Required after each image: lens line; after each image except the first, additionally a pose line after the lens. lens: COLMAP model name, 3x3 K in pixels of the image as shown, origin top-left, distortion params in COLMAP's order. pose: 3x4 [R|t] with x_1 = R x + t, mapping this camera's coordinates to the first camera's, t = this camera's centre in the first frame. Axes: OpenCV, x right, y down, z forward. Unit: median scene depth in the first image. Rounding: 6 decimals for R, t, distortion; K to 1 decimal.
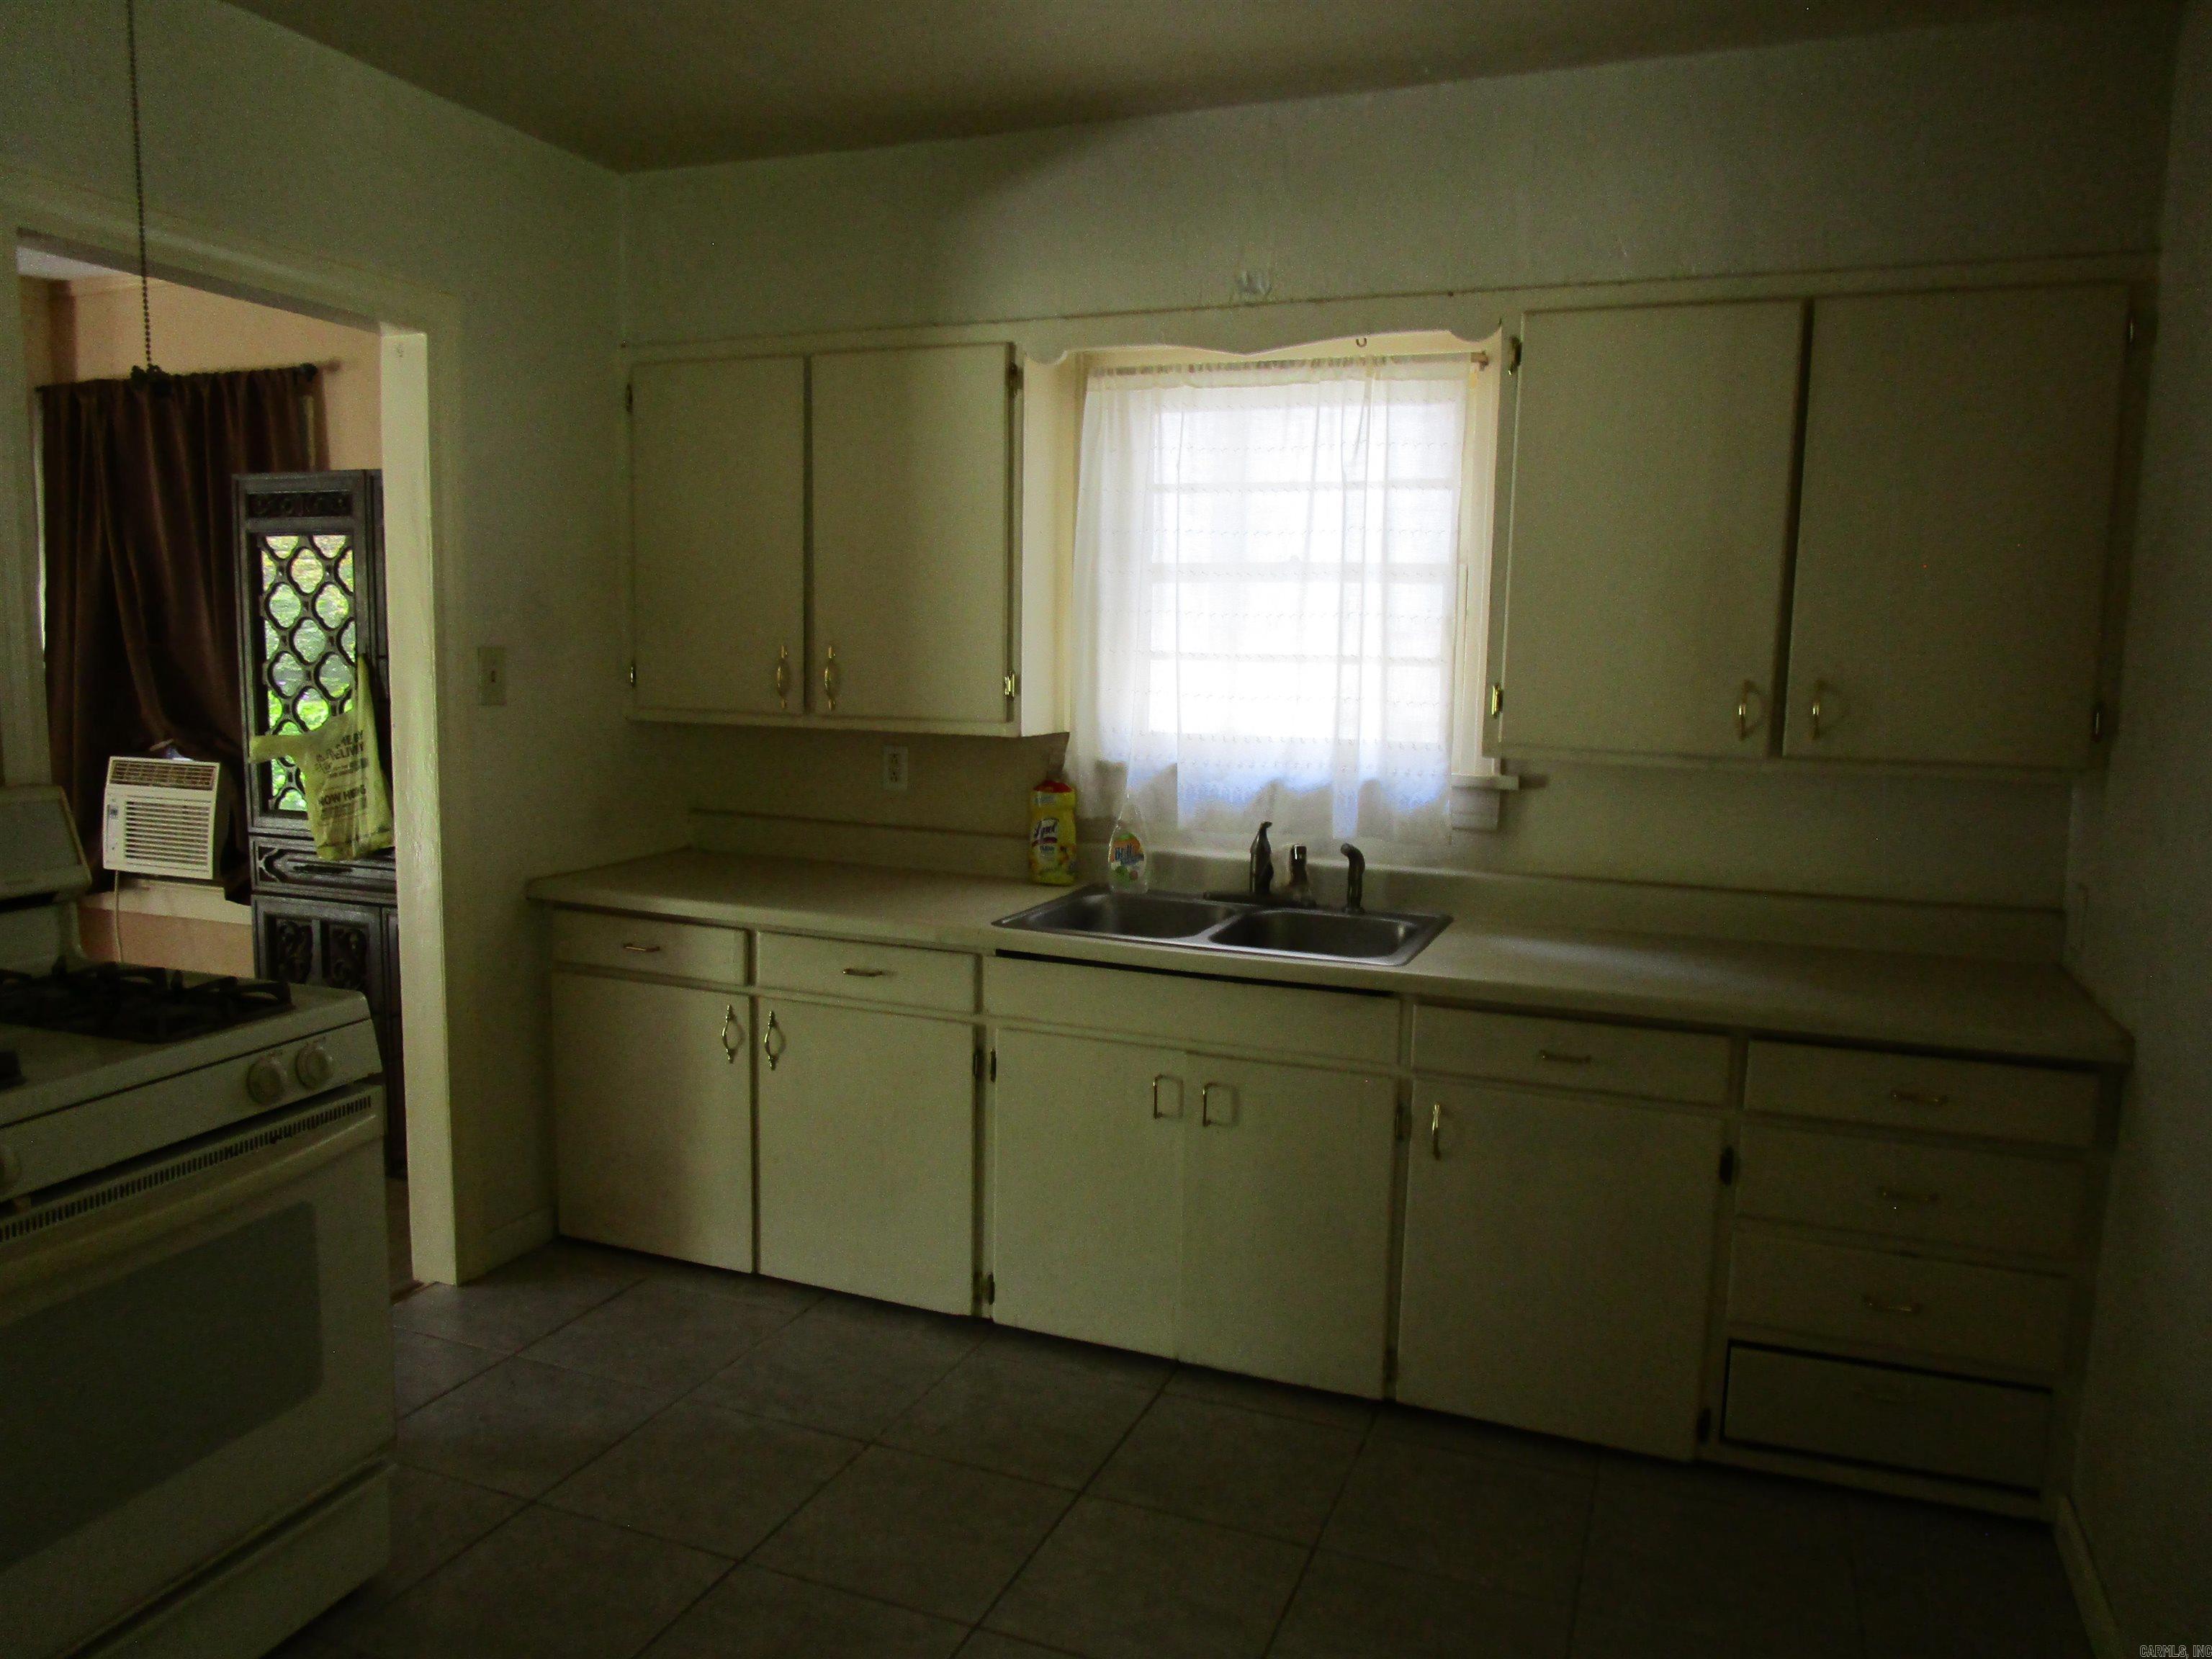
lens RADIAL K [[1573.8, 0, 1103.3], [0, 1573.8, 848.9], [0, 0, 1]] dist [-0.033140, 0.007701]
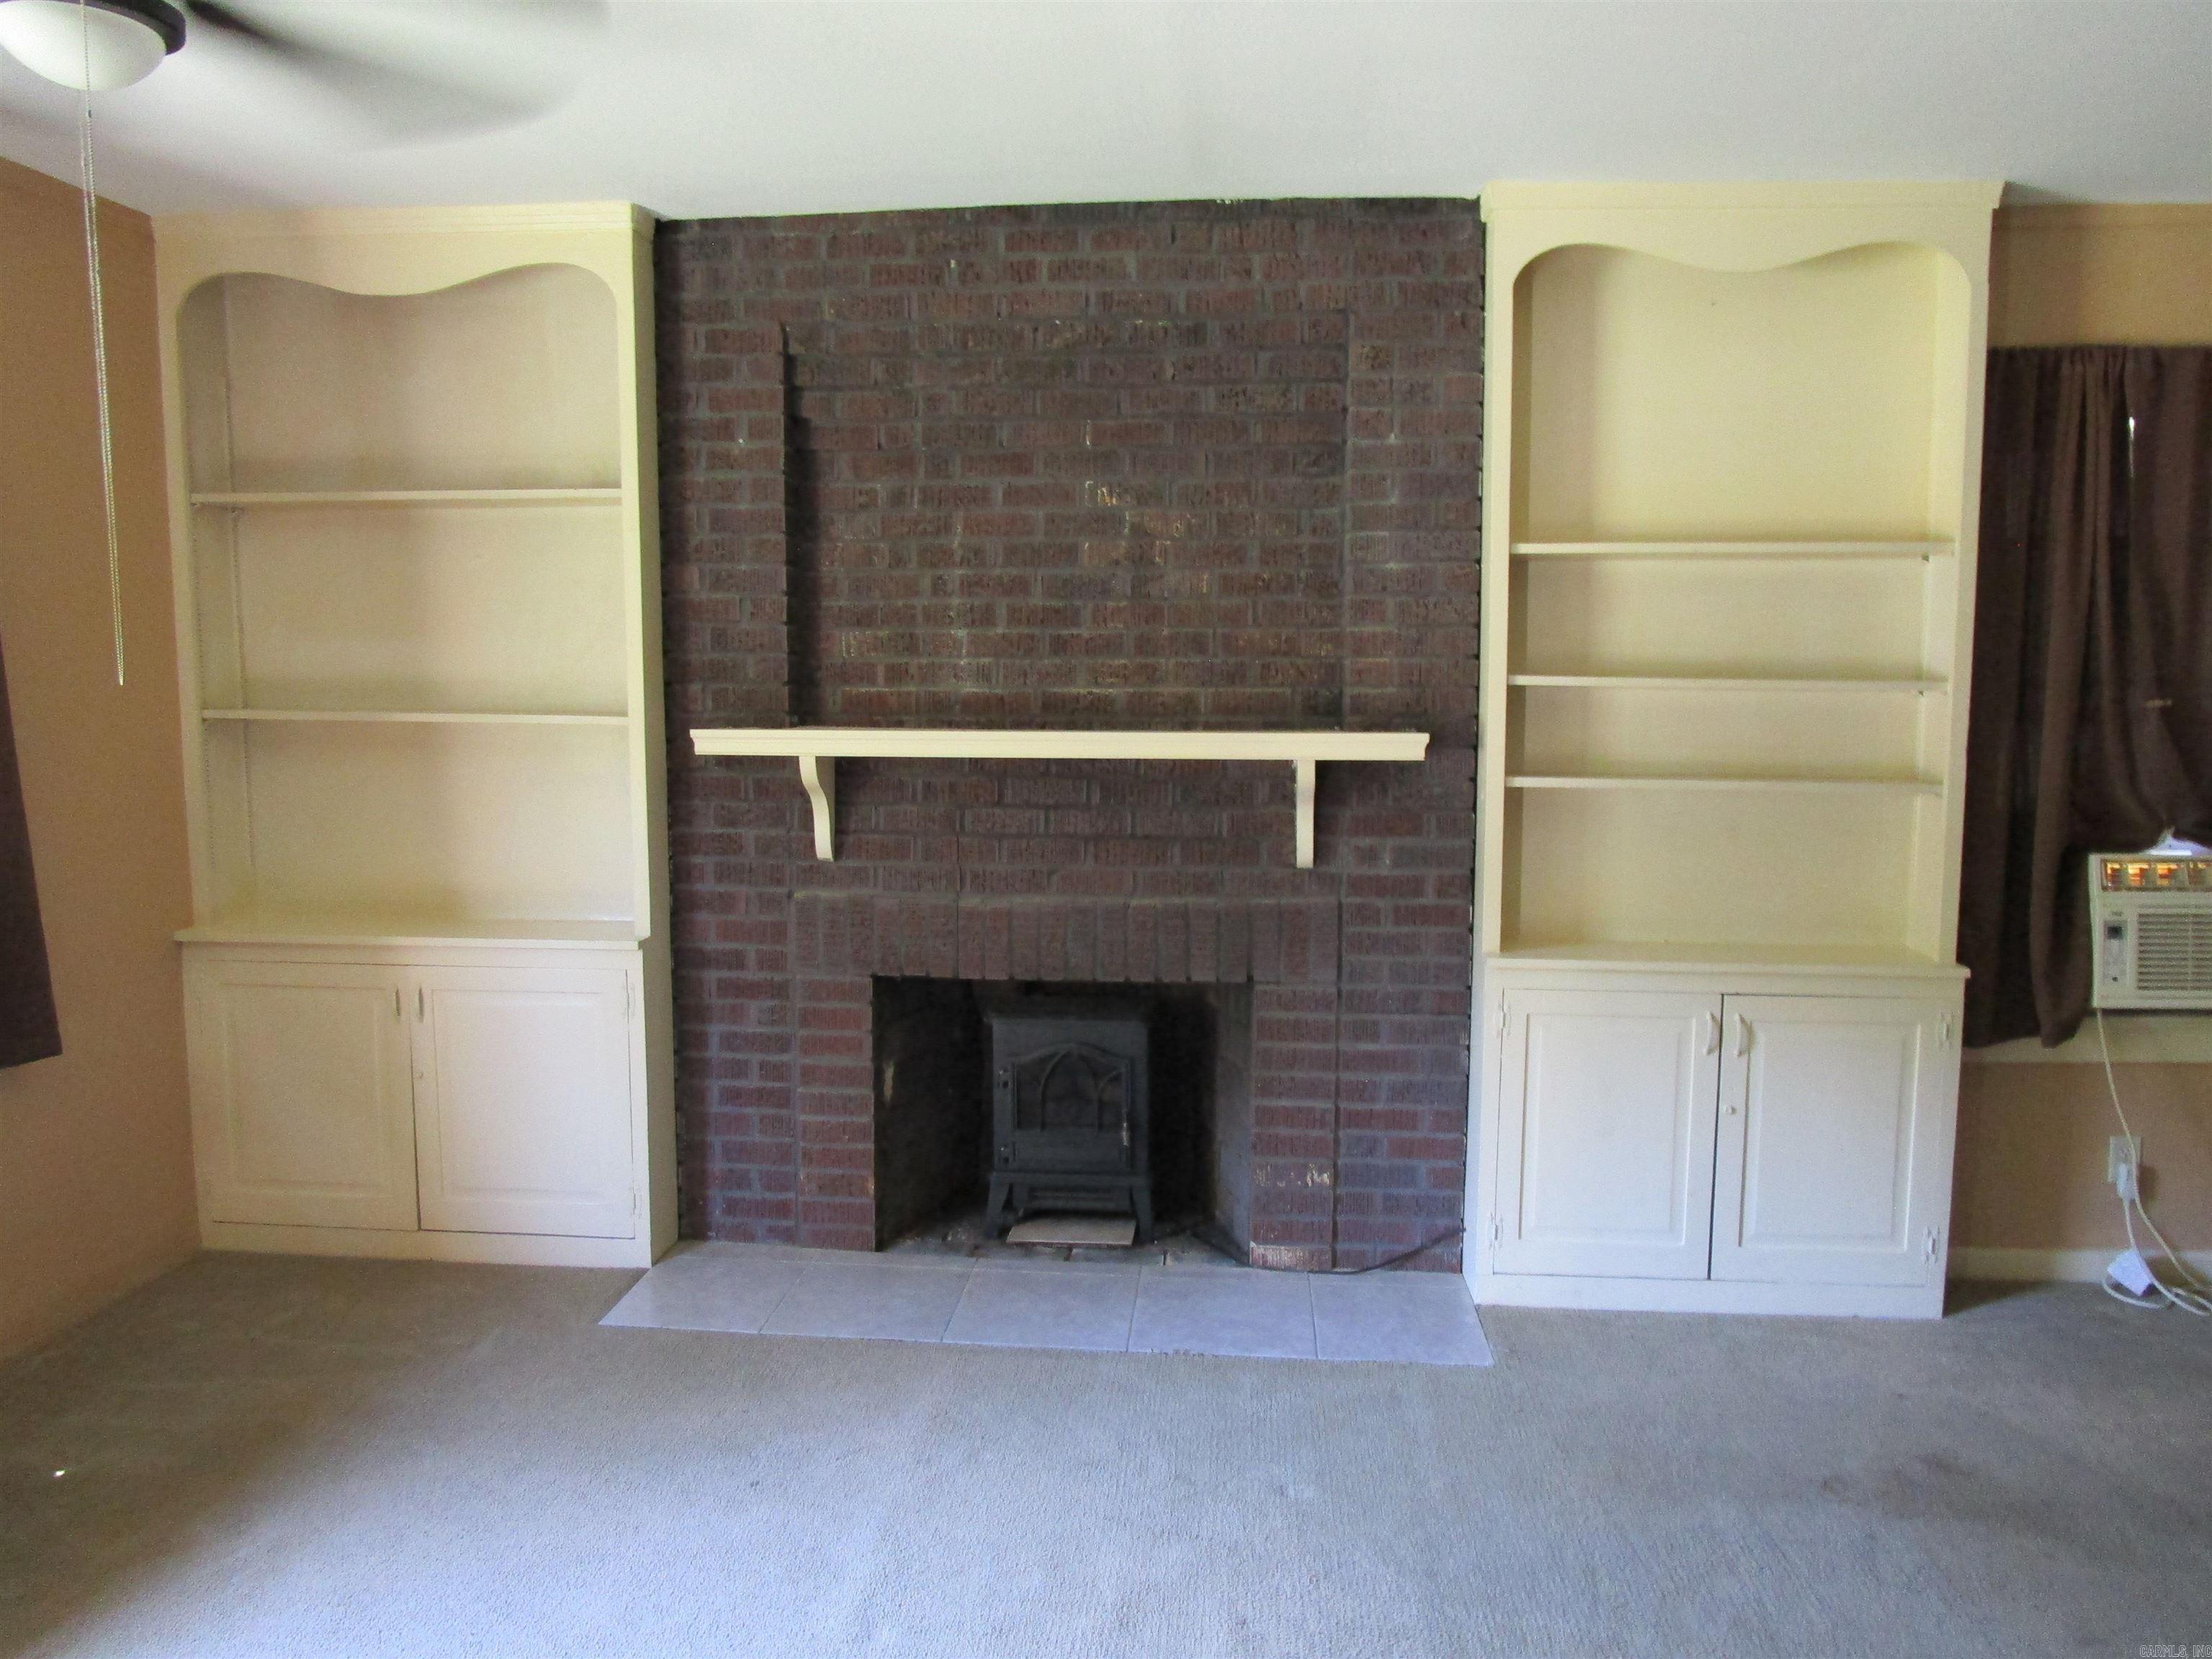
lens RADIAL K [[1573.8, 0, 1119.4], [0, 1573.8, 832.5], [0, 0, 1]] dist [-0.033140, 0.007701]
pose [[0.951927, -0.056274, 0.301111, -1.350114], [0.062225, 0.998010, -0.010202, -0.094868], [-0.299938, 0.028448, 0.953534, 0.452907]]
